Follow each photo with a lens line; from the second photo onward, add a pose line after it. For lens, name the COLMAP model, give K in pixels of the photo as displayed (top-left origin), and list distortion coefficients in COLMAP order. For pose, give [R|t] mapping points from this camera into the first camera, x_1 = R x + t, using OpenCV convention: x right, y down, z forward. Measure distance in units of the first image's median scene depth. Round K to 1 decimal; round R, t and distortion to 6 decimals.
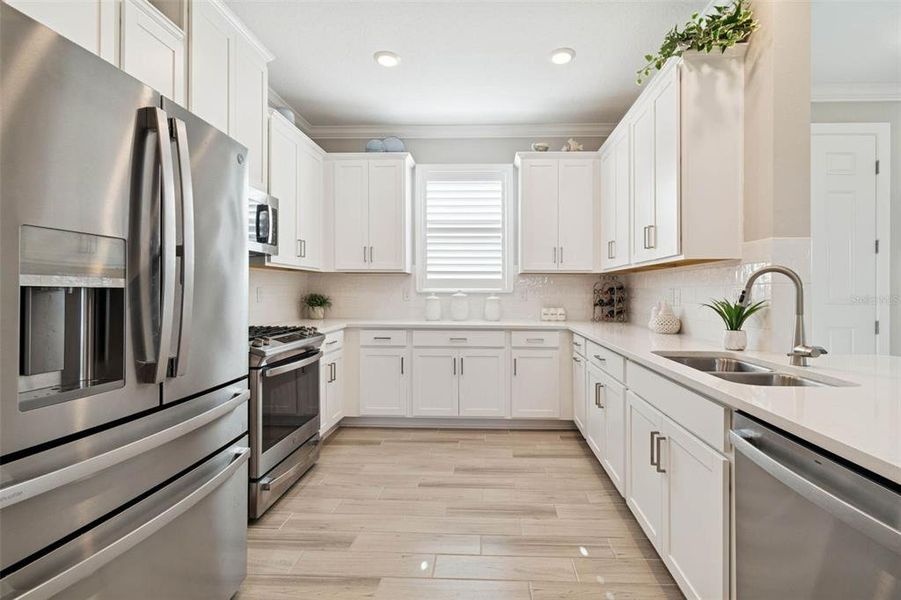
lens RADIAL K [[412.1, 0, 483.9], [0, 412.1, 292.2], [0, 0, 1]] dist [-0.000799, -0.000231]
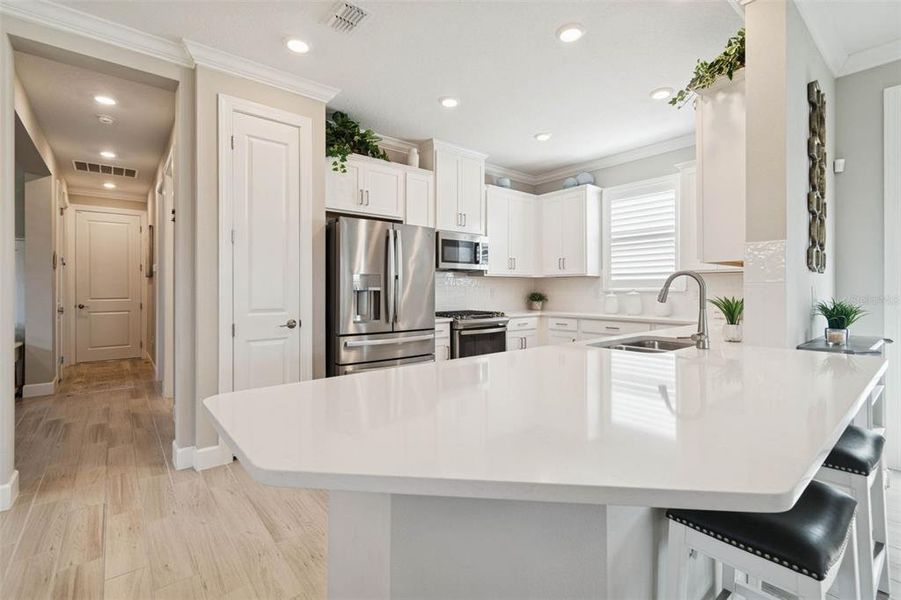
lens RADIAL K [[405.9, 0, 454.1], [0, 405.9, 289.4], [0, 0, 1]] dist [0.000476, -0.000398]
pose [[0.664662, -0.006126, -0.747119, 0.498697], [0.003171, 0.999981, -0.005378, 0.000082], [0.747138, 0.001205, 0.664668, -0.172586]]
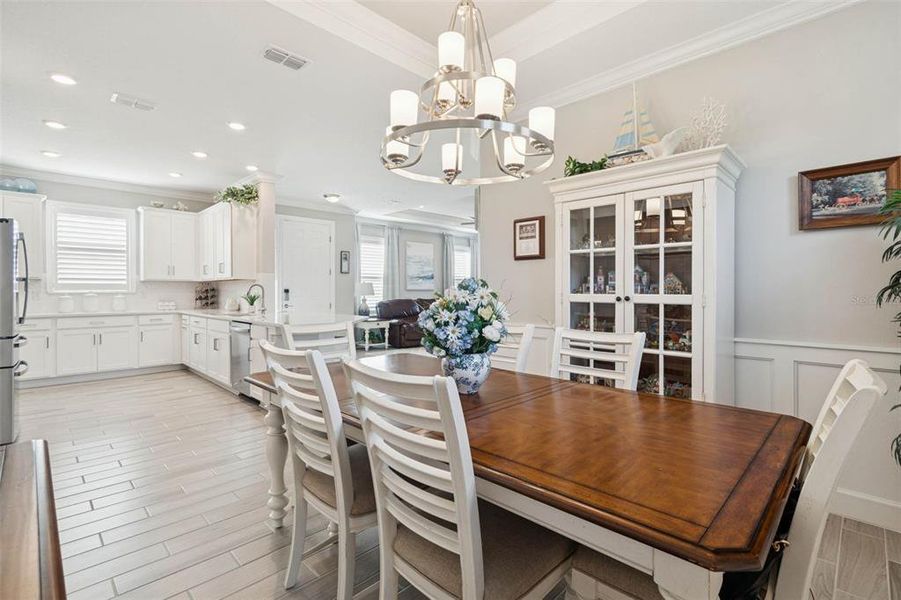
lens RADIAL K [[405.9, 0, 454.1], [0, 405.9, 289.4], [0, 0, 1]] dist [0.000476, -0.000398]
pose [[0.690108, -0.003274, 0.723699, -0.224674], [0.003895, 0.999992, 0.000810, -0.008861], [-0.723696, 0.002260, 0.690115, -0.993231]]
